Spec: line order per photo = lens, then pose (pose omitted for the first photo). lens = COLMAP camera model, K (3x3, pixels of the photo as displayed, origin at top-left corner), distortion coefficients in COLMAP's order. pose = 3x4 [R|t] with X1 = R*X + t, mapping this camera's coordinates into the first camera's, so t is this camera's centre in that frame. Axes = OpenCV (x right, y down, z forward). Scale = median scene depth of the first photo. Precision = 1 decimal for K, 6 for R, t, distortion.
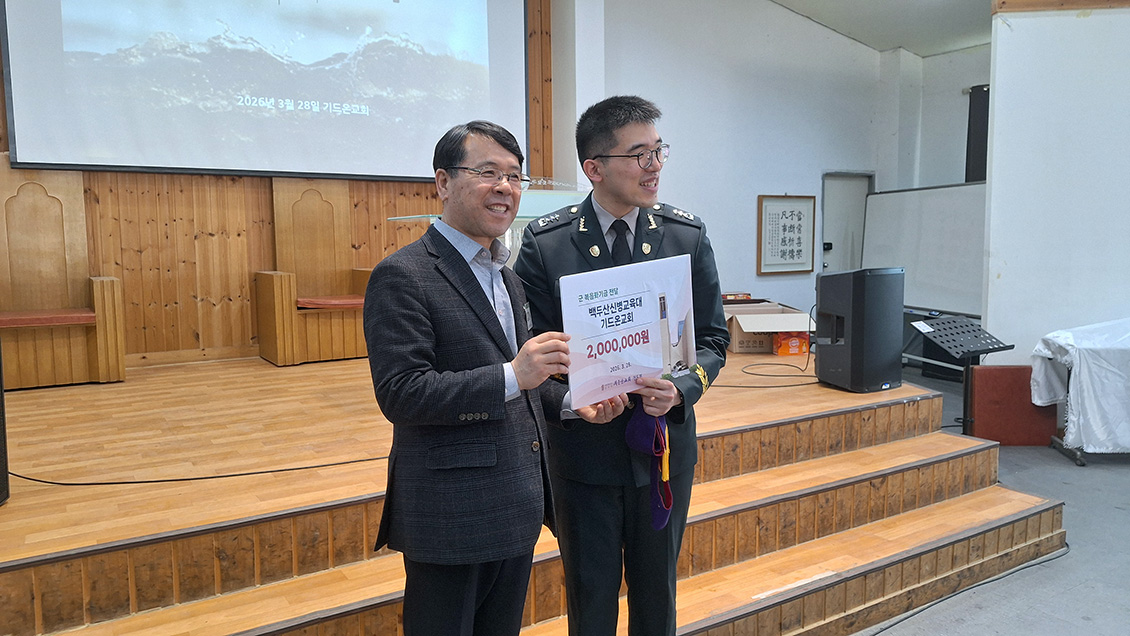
lens RADIAL K [[794.1, 0, 547.6], [0, 794.1, 315.1], [0, 0, 1]] dist [0.121978, -0.161170]
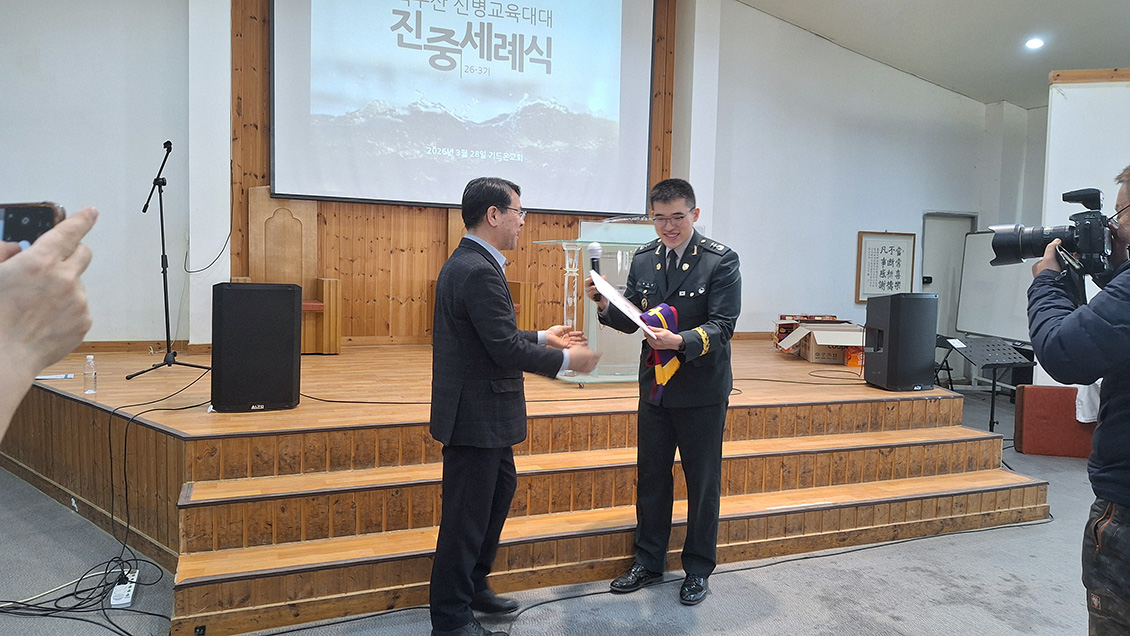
lens RADIAL K [[797.0, 0, 565.0], [0, 797.0, 318.0], [0, 0, 1]] dist [0.130253, -0.155313]
pose [[0.987732, 0.046359, -0.149120, 0.051942], [-0.050846, 0.998357, -0.026413, 0.034307], [0.147650, 0.033671, 0.988466, -0.273313]]
